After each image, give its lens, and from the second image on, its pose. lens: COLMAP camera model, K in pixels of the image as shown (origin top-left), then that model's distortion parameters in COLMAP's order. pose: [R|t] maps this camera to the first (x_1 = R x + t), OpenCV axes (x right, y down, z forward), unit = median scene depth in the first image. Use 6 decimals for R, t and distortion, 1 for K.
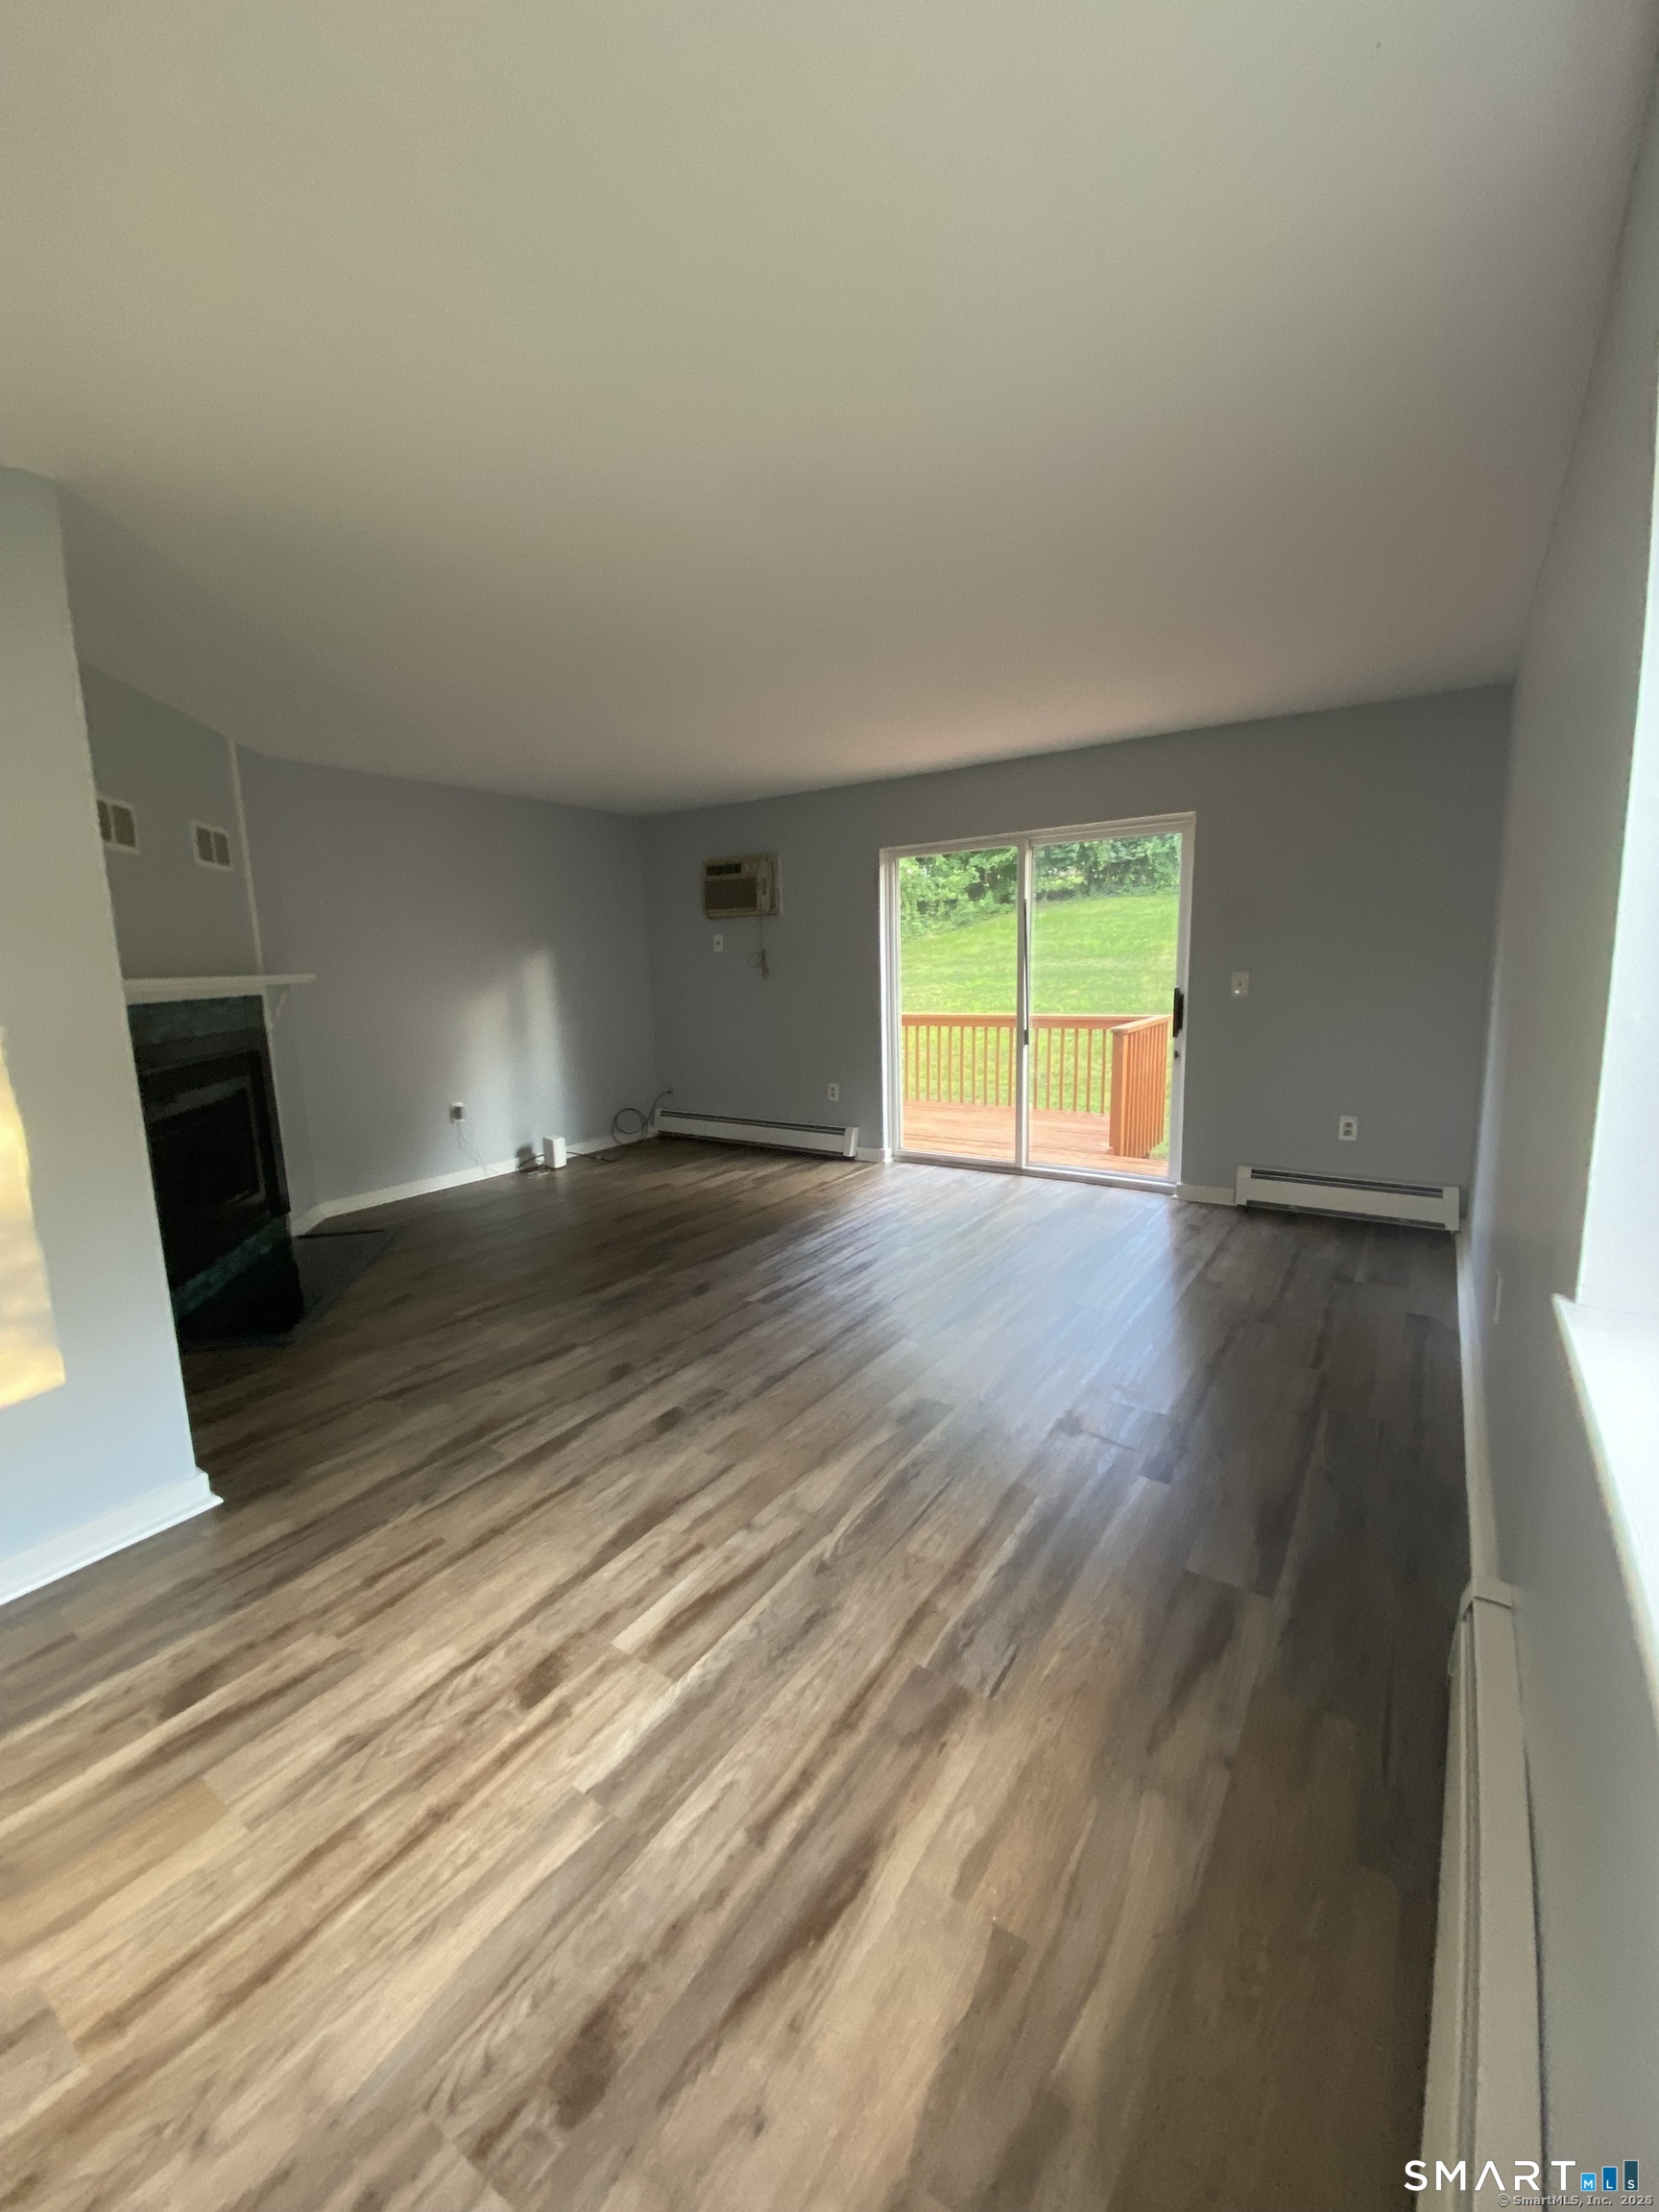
lens RADIAL K [[891.4, 0, 832.3], [0, 891.4, 1096.8], [0, 0, 1]] dist [0.018031, -0.022040]
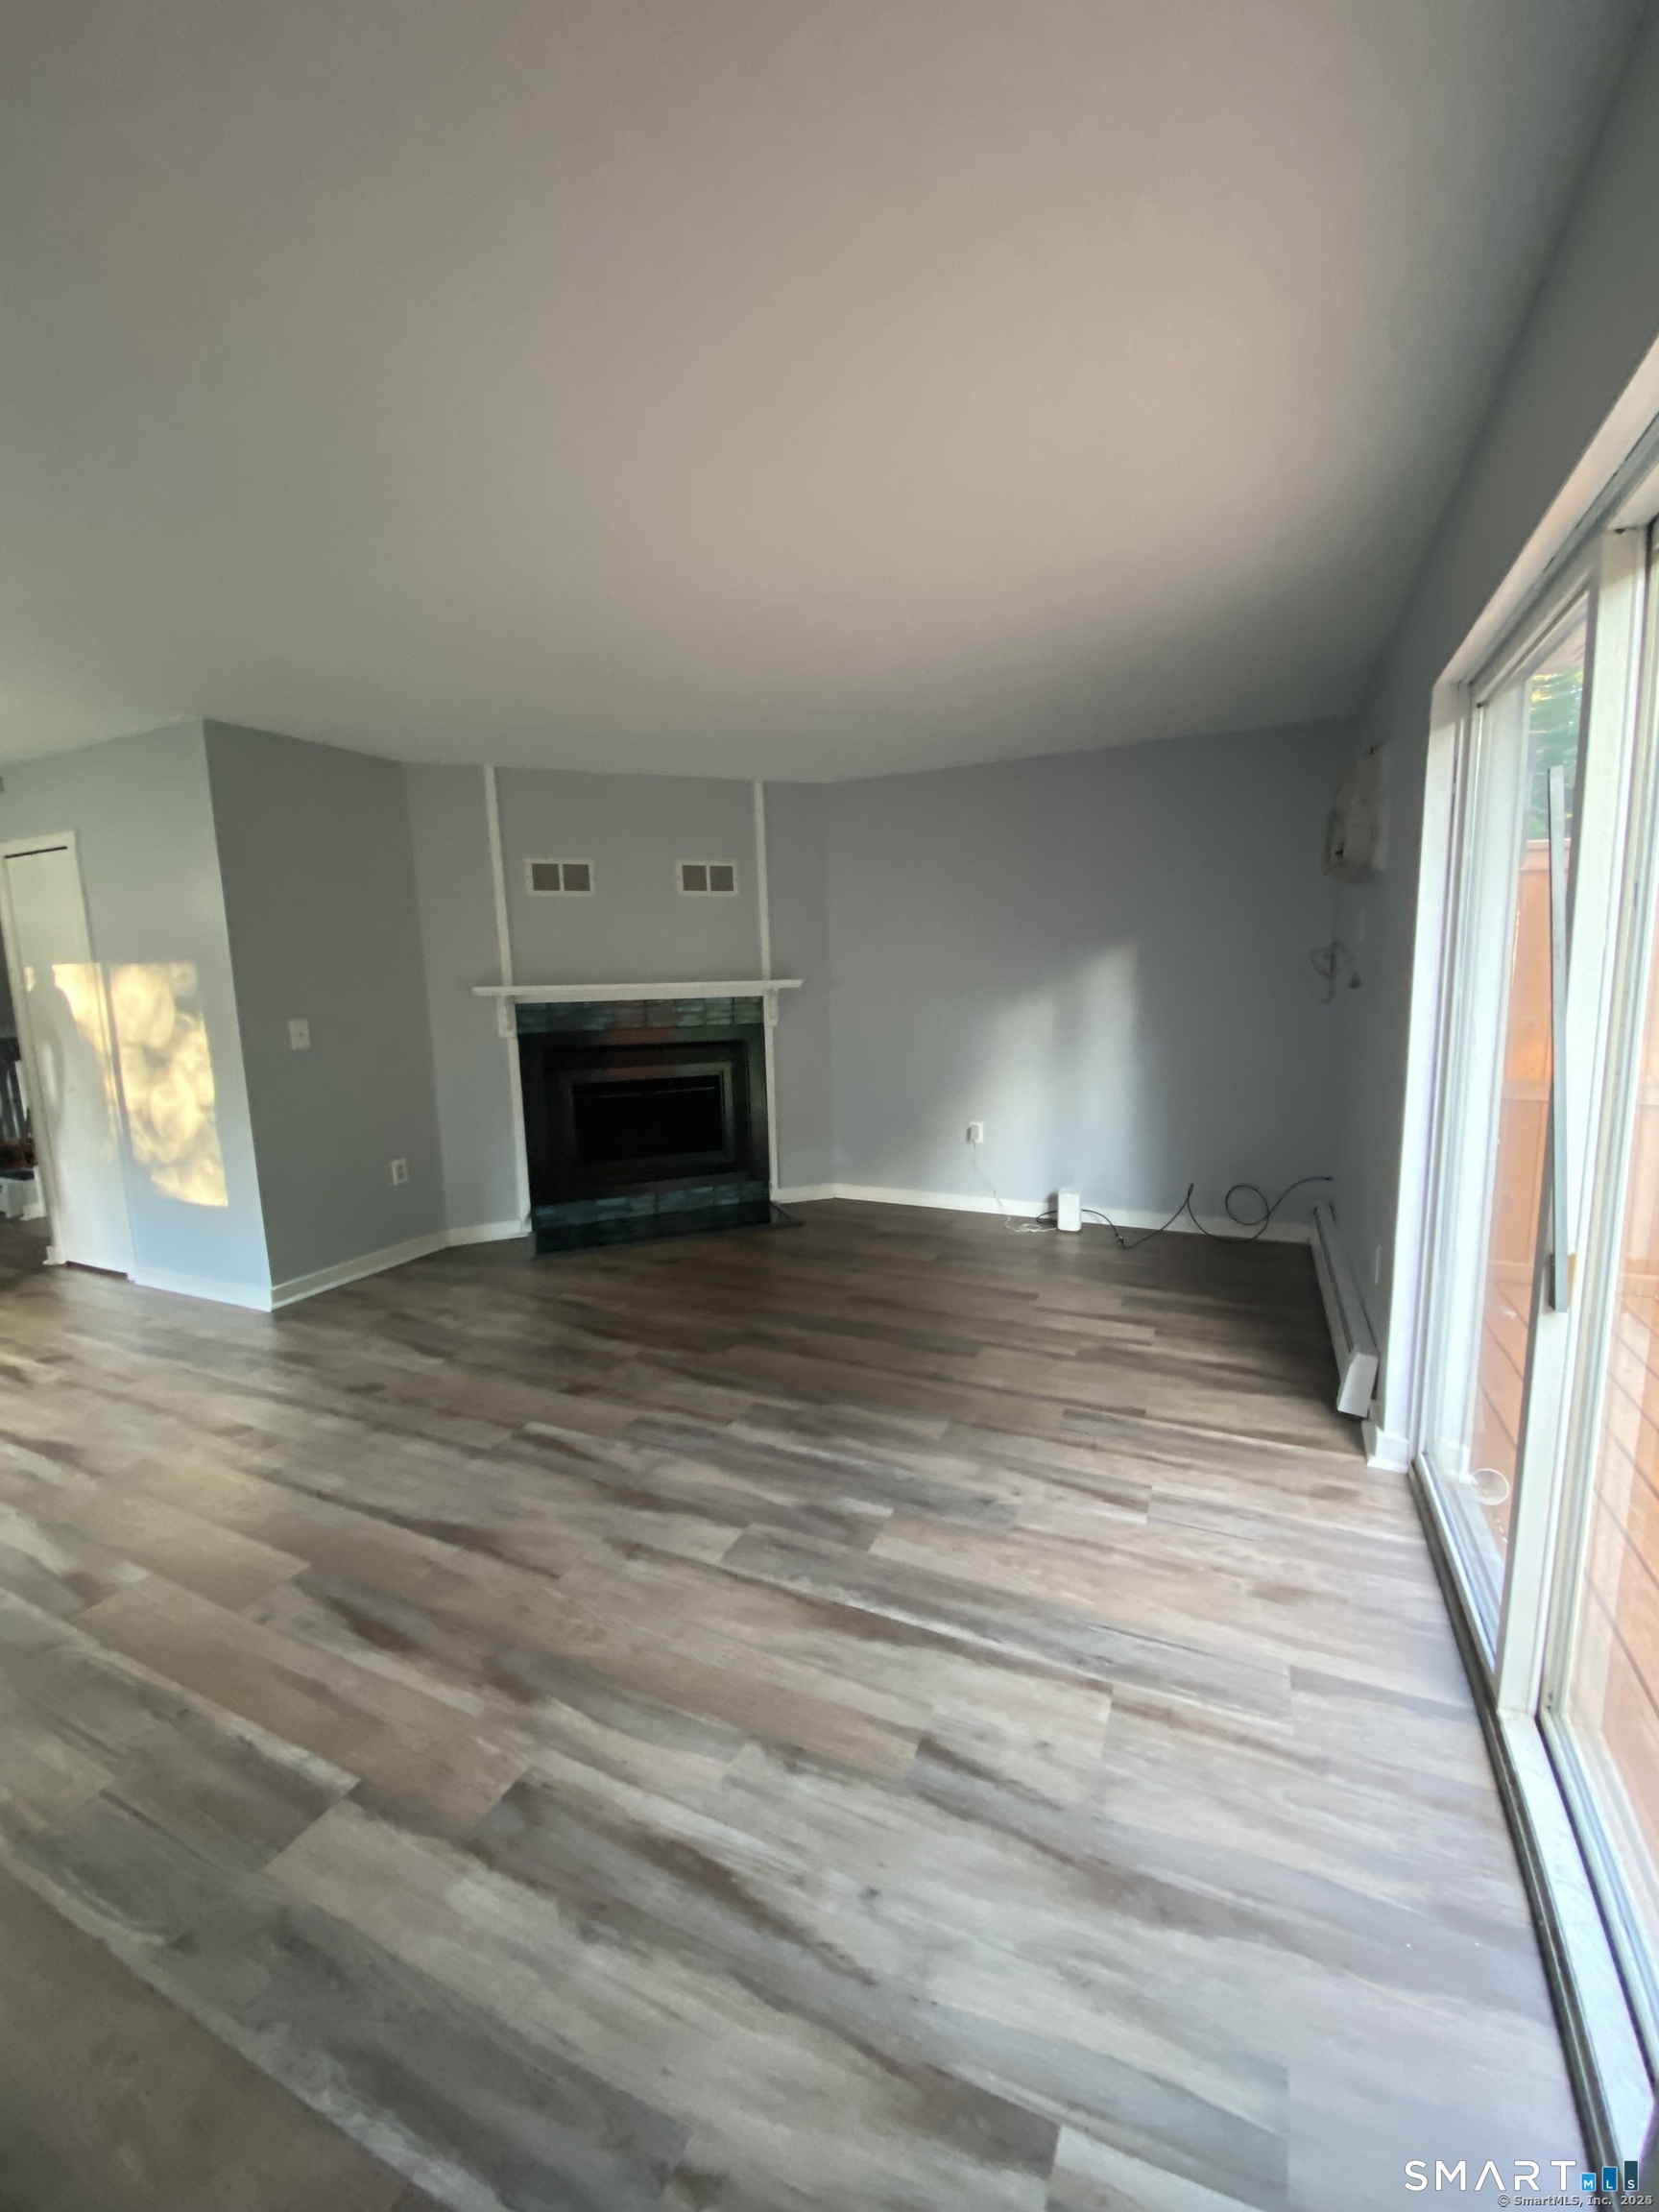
lens RADIAL K [[882.4, 0, 824.6], [0, 882.4, 1098.8], [0, 0, 1]] dist [0.040747, -0.027729]
pose [[0.132599, 0.160578, -0.978076, 0.526709], [-0.122515, 0.981877, 0.144593, -0.156444], [0.983569, 0.100656, 0.149869, 0.894080]]
